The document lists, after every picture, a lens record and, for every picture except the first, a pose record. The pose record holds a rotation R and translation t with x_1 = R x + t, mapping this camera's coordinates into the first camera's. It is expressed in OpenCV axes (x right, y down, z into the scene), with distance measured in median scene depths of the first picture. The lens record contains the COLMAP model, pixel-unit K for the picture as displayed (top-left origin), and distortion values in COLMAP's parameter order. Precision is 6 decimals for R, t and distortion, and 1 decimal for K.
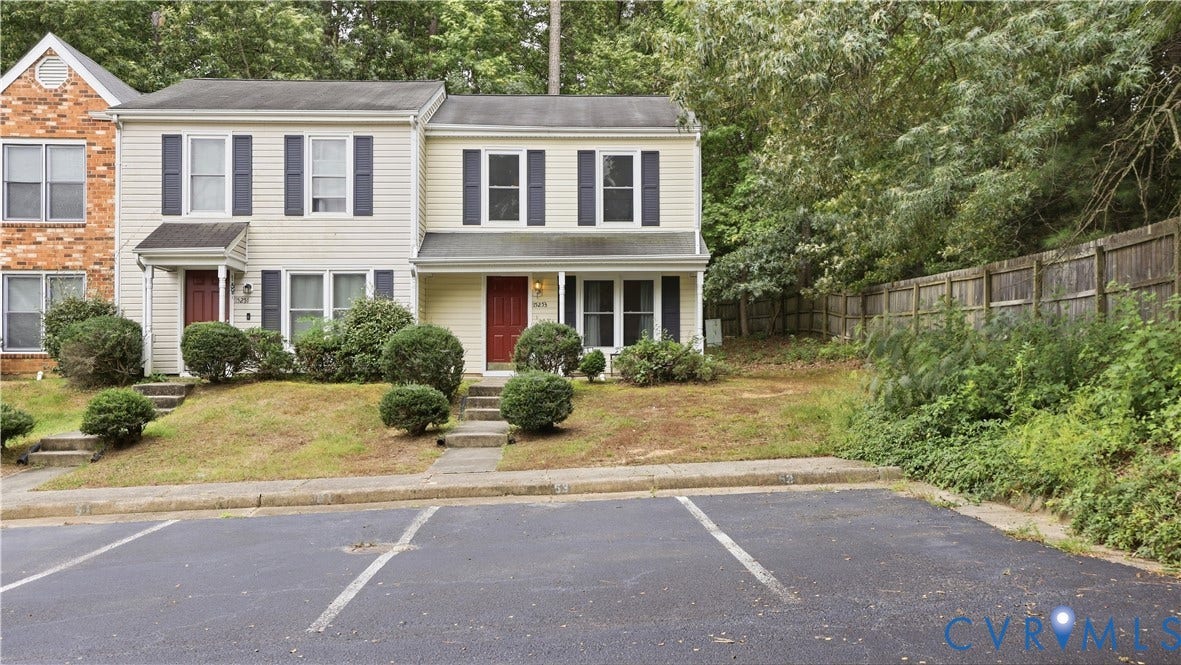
lens RADIAL K [[1067.7, 0, 586.3], [0, 1067.7, 370.3], [0, 0, 1]] dist [0.030646, -0.000327]
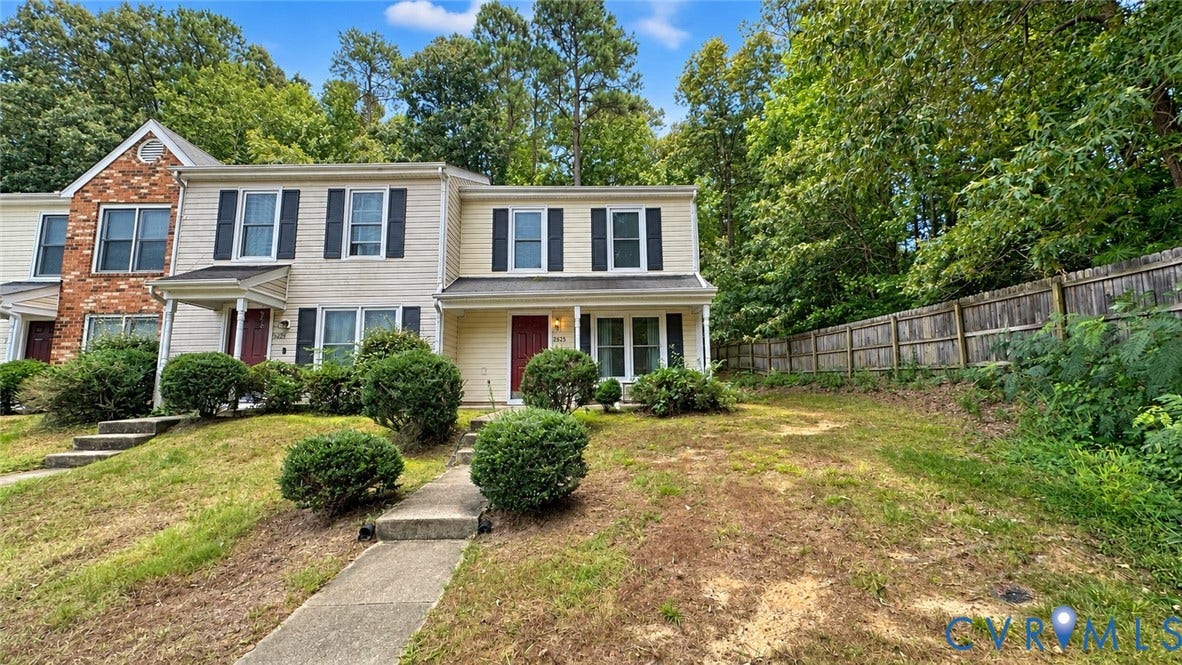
lens RADIAL K [[467.3, 0, 586.5], [0, 467.3, 335.0], [0, 0, 1]] dist [-0.002569, -0.000131]
pose [[0.999754, -0.011075, -0.019198, -0.004689], [0.008689, 0.992716, -0.120161, -0.007101], [0.020388, 0.119964, 0.992569, 0.536259]]
